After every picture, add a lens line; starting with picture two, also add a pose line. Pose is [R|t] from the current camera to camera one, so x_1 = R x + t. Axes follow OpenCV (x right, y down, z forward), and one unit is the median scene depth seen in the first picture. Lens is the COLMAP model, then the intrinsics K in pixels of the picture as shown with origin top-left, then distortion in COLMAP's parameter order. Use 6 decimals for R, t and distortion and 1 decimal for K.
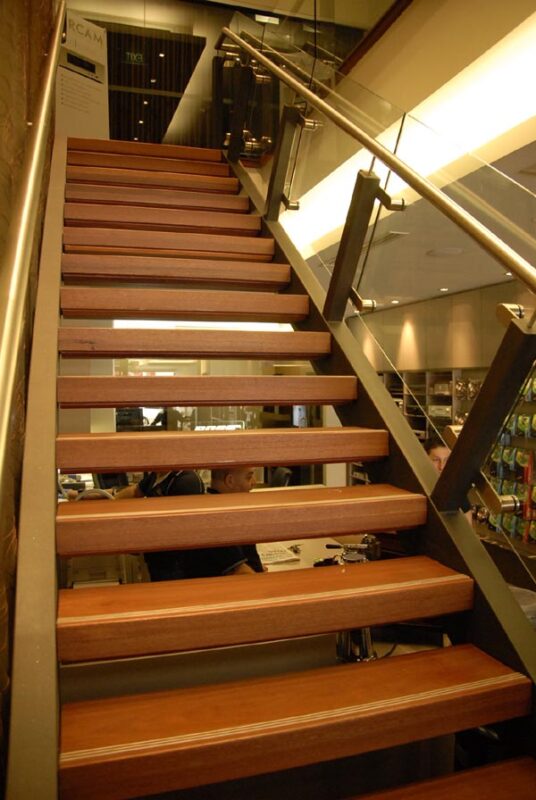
lens RADIAL K [[631.1, 0, 271.2], [0, 631.1, 397.8], [0, 0, 1]] dist [-0.140263, 0.088326]
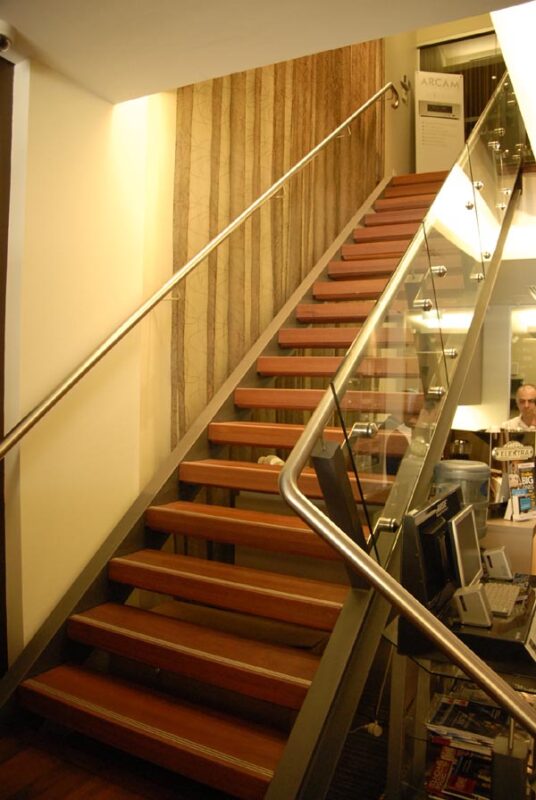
lens RADIAL K [[631.1, 0, 270.5], [0, 631.1, 398.3], [0, 0, 1]] dist [-0.140263, 0.088326]
pose [[0.691431, 0.037966, -0.721445, 0.611375], [-0.046369, 0.998891, 0.008126, 0.095924], [0.720953, 0.027834, 0.692424, -0.199288]]
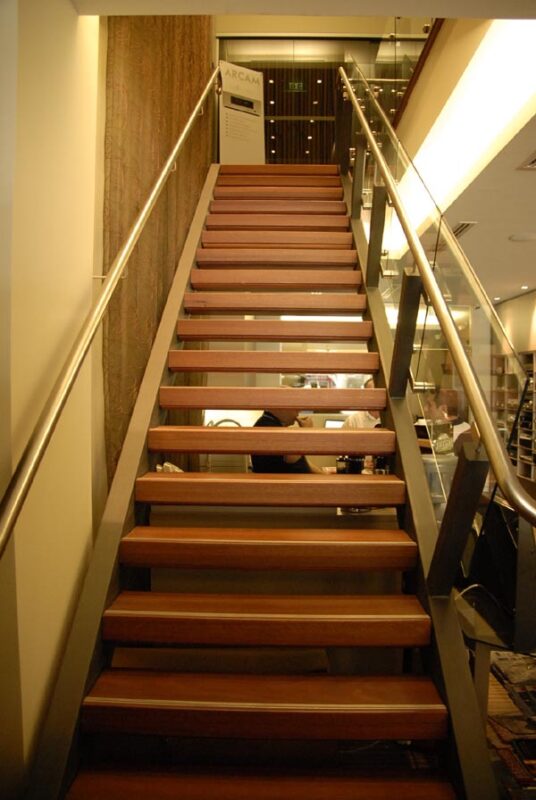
lens RADIAL K [[631.1, 0, 270.2], [0, 631.1, 399.3], [0, 0, 1]] dist [-0.140263, 0.088326]
pose [[0.948062, 0.022954, -0.317256, 0.258694], [-0.023554, 0.999721, 0.001945, 0.102116], [0.317212, 0.005628, 0.948338, -0.310722]]
